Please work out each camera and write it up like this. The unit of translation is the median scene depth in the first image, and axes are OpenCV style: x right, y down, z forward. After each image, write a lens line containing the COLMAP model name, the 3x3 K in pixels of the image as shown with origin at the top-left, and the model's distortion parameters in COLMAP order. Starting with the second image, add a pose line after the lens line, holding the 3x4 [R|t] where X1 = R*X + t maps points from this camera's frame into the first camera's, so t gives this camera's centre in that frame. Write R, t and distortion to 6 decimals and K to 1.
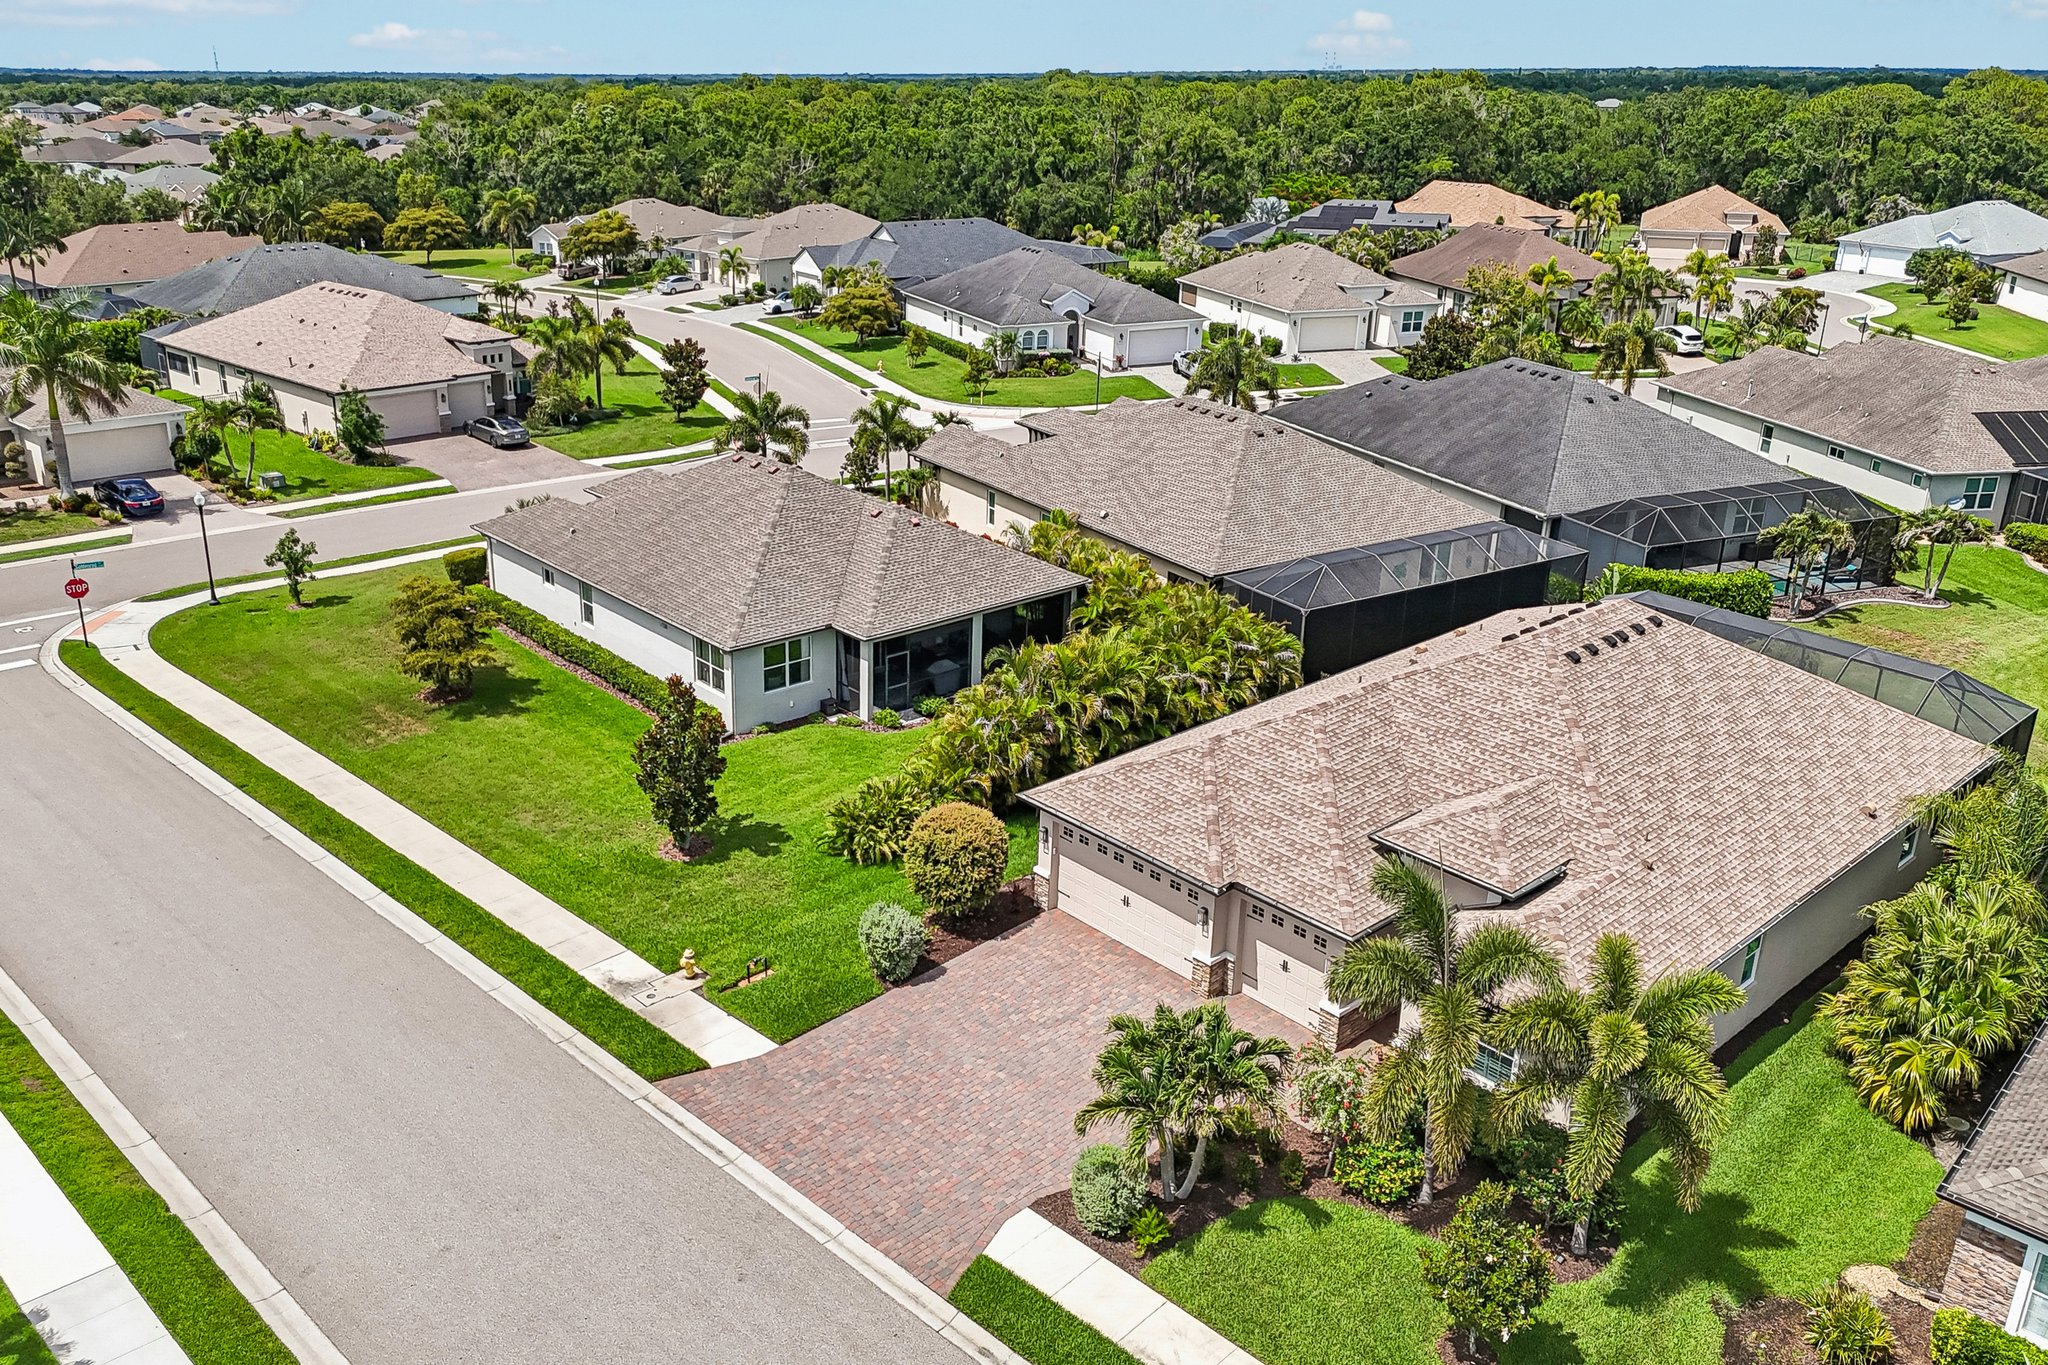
lens RADIAL K [[1496.8, 0, 1021.8], [0, 1496.8, 606.8], [0, 0, 1]] dist [0.101739, -0.000661]
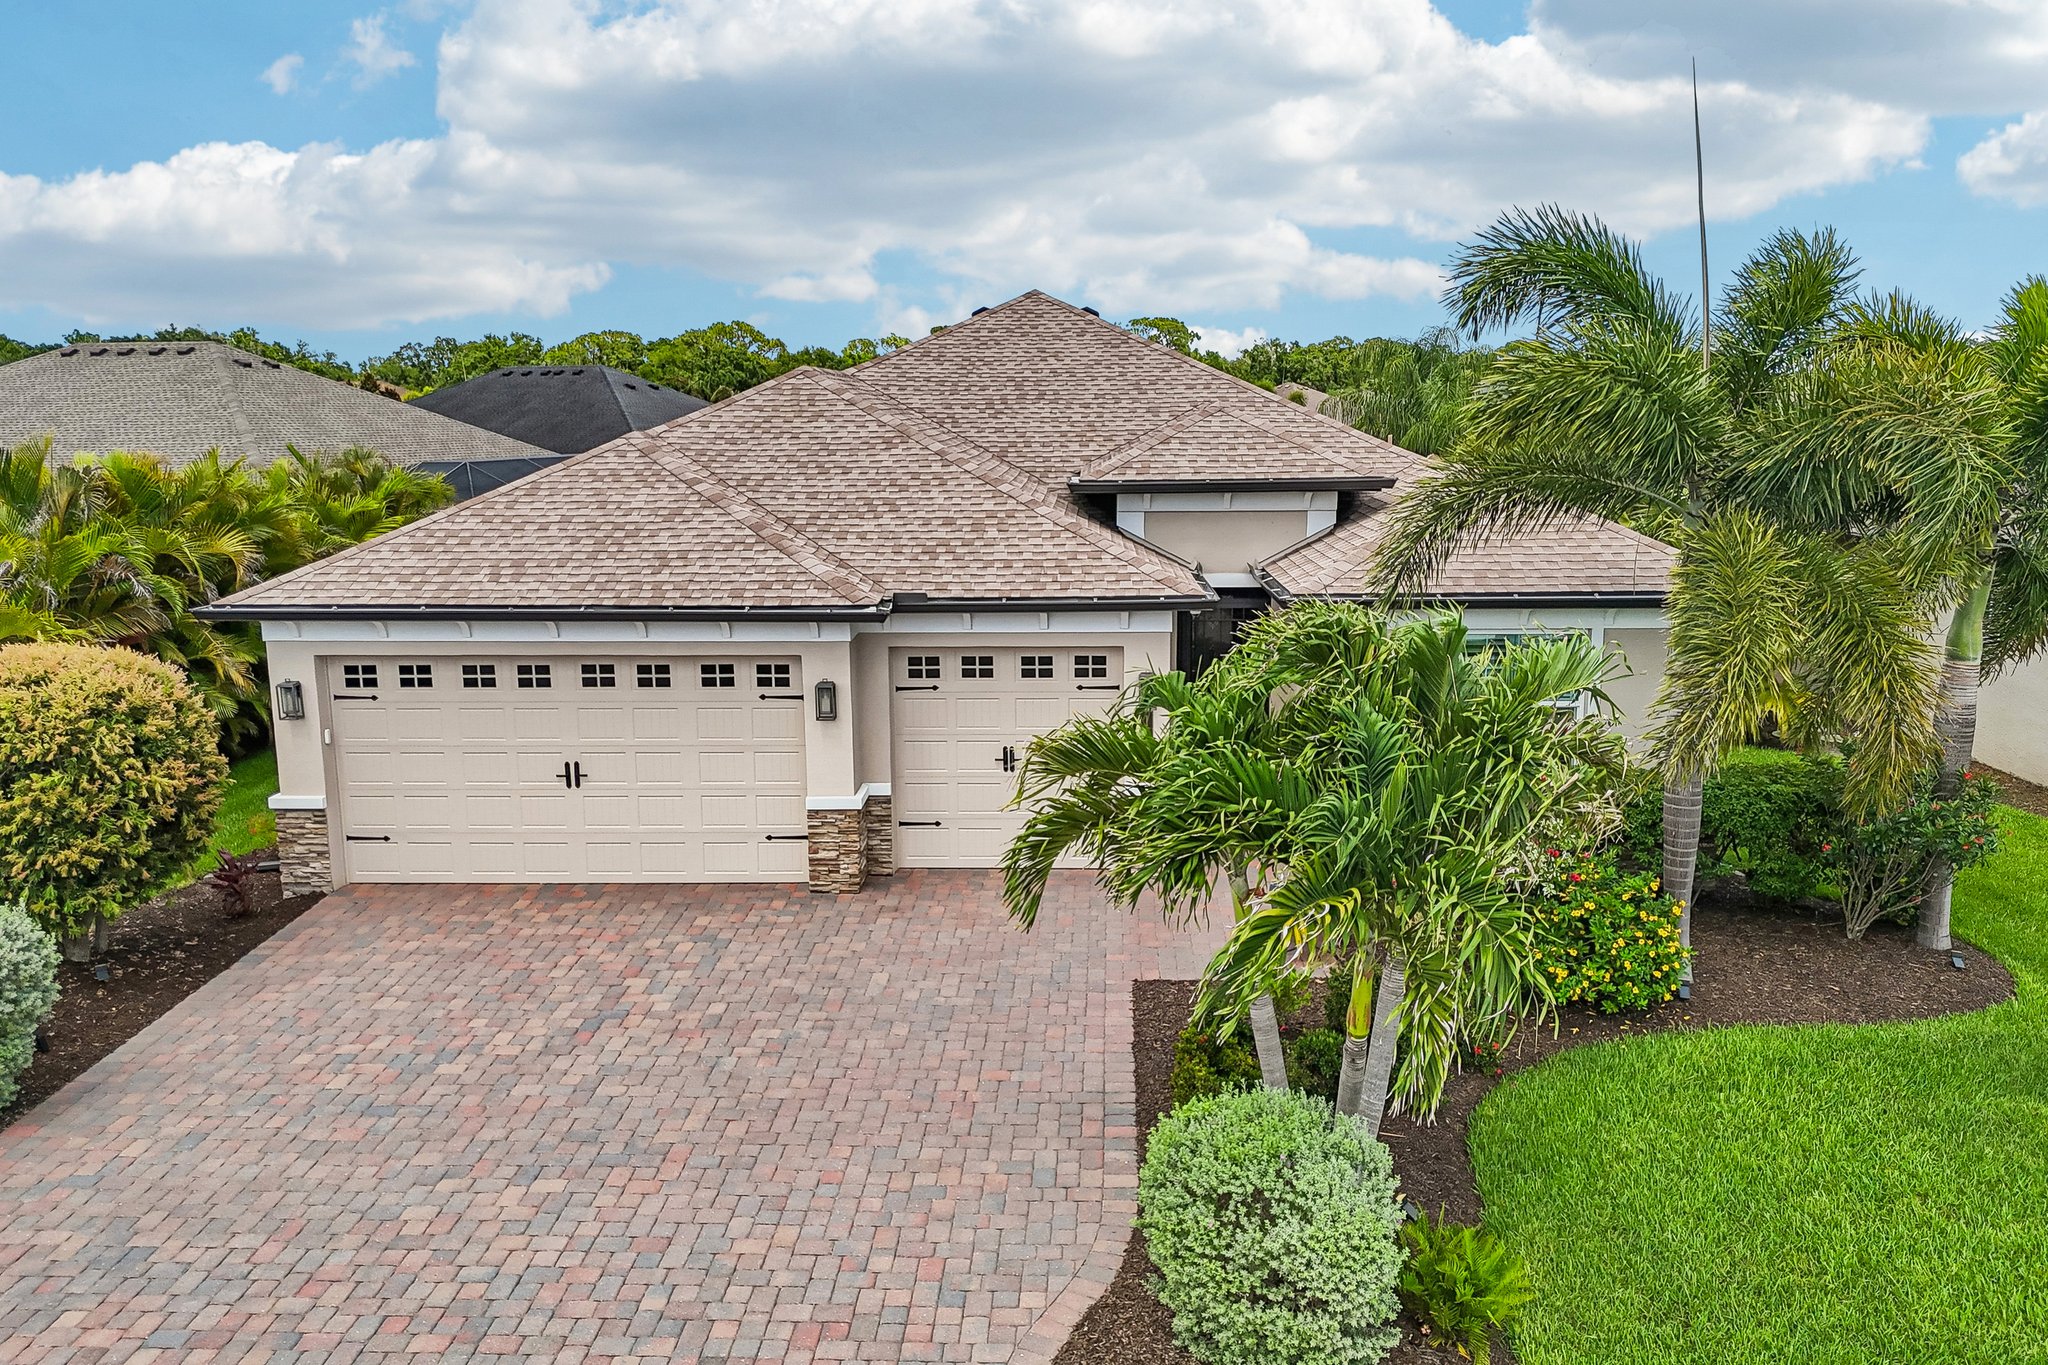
lens RADIAL K [[1441.7, 0, 1024.0], [0, 1441.7, 682.5], [0, 0, 1]] dist [0.014665, 0.002437]
pose [[0.696466, -0.139153, 0.703969, -0.117873], [0.228195, 0.973042, -0.033423, 0.202820], [-0.680340, 0.183920, 0.709444, 0.591148]]
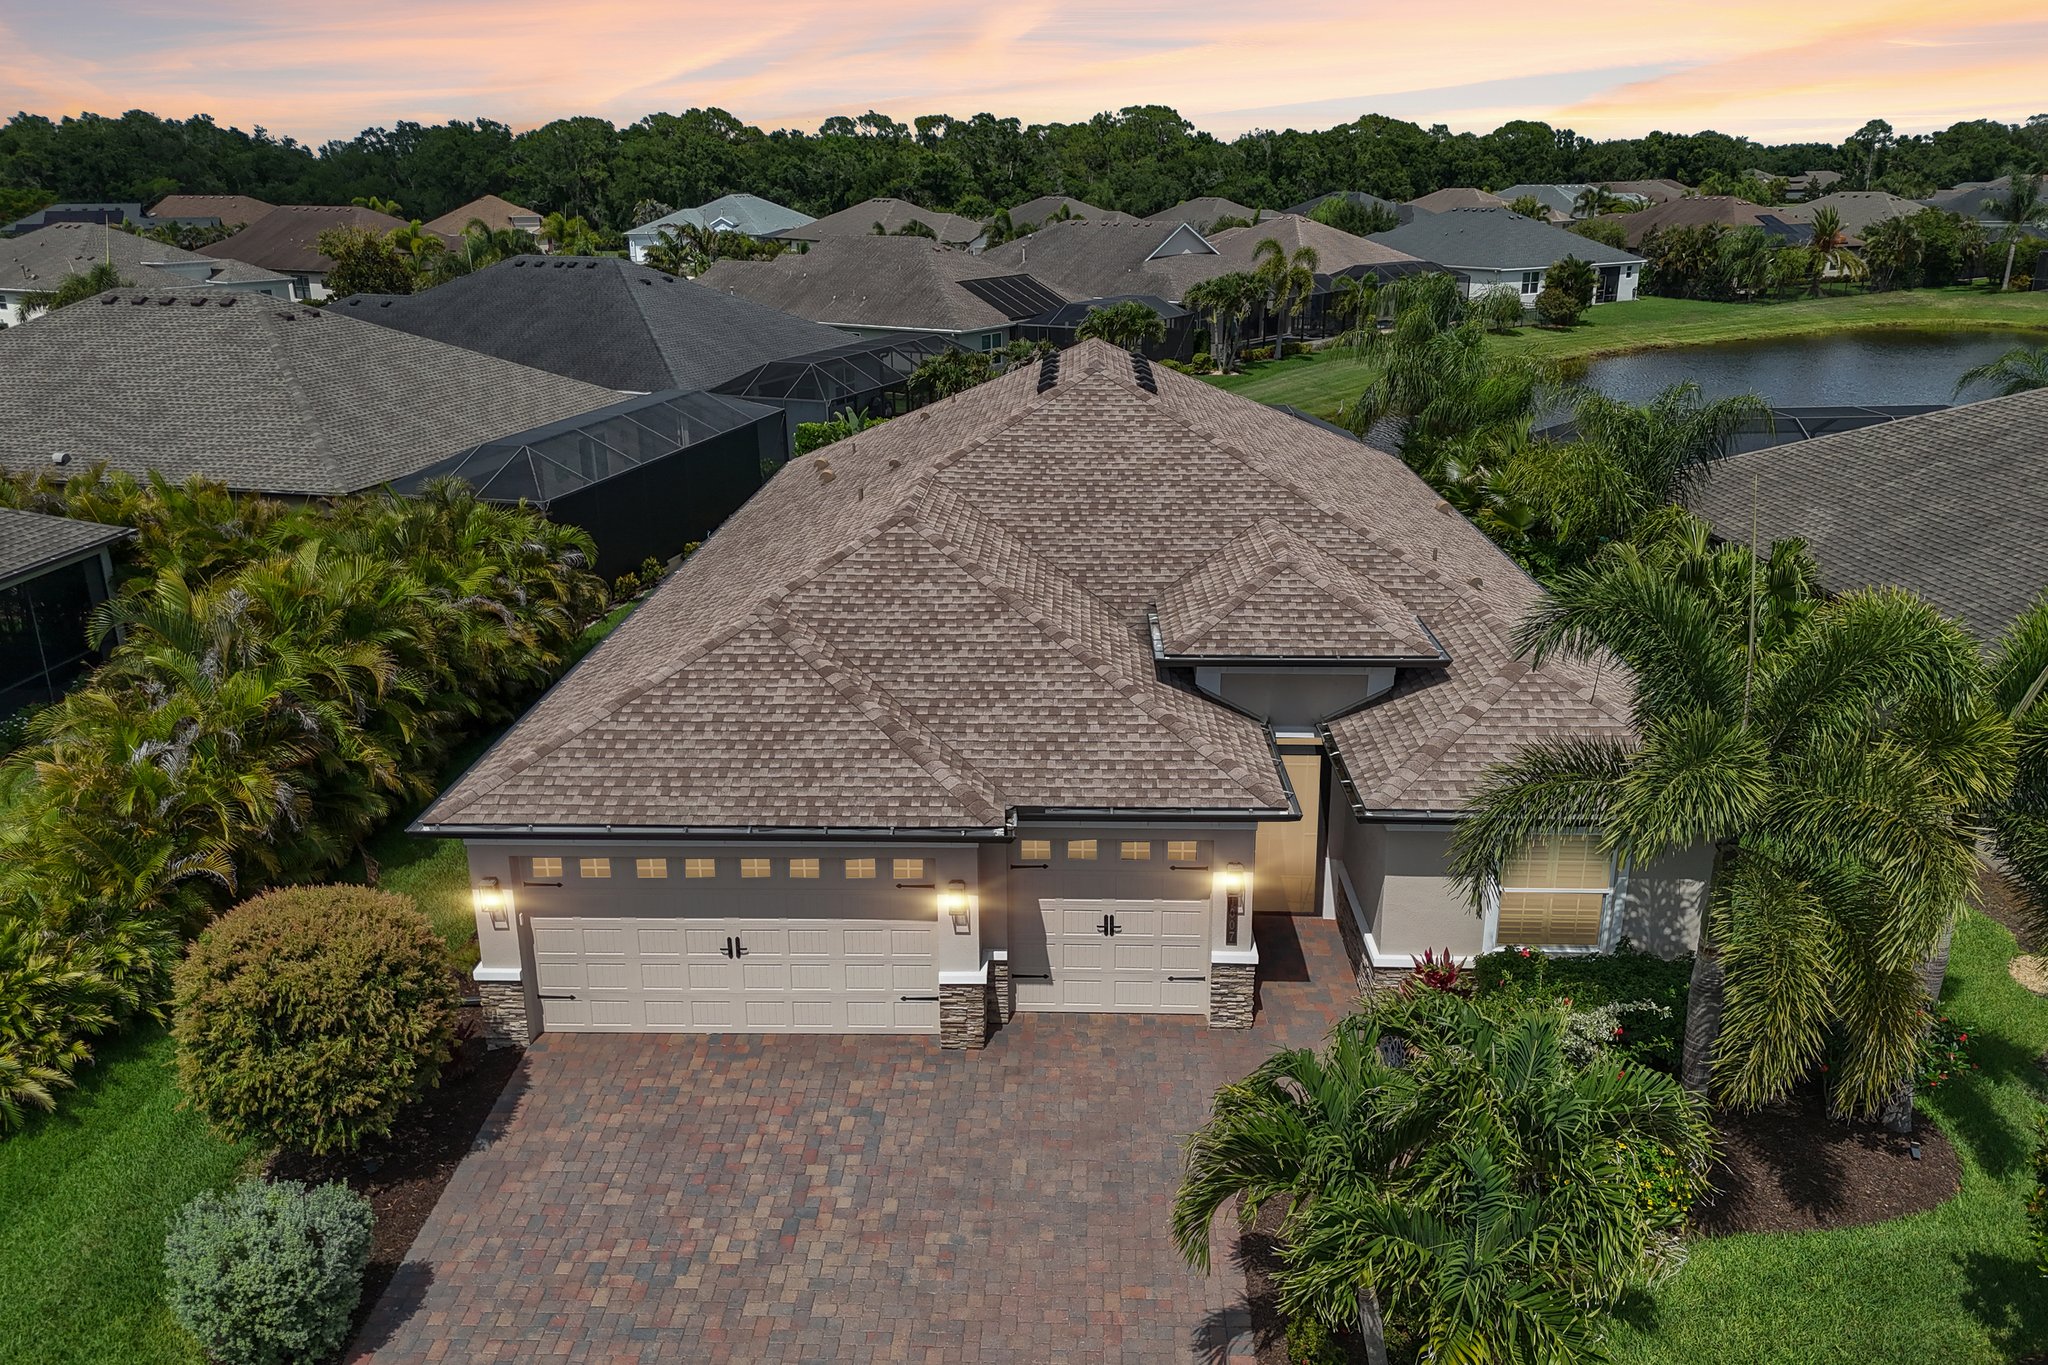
lens RADIAL K [[1424.8, 0, 1014.2], [0, 1424.8, 675.5], [0, 0, 1]] dist [0.032240, -0.003522]
pose [[0.692814, -0.234293, 0.681994, -0.154800], [0.226890, 0.968539, 0.102244, 0.079598], [-0.684492, 0.083901, 0.724176, 0.565817]]
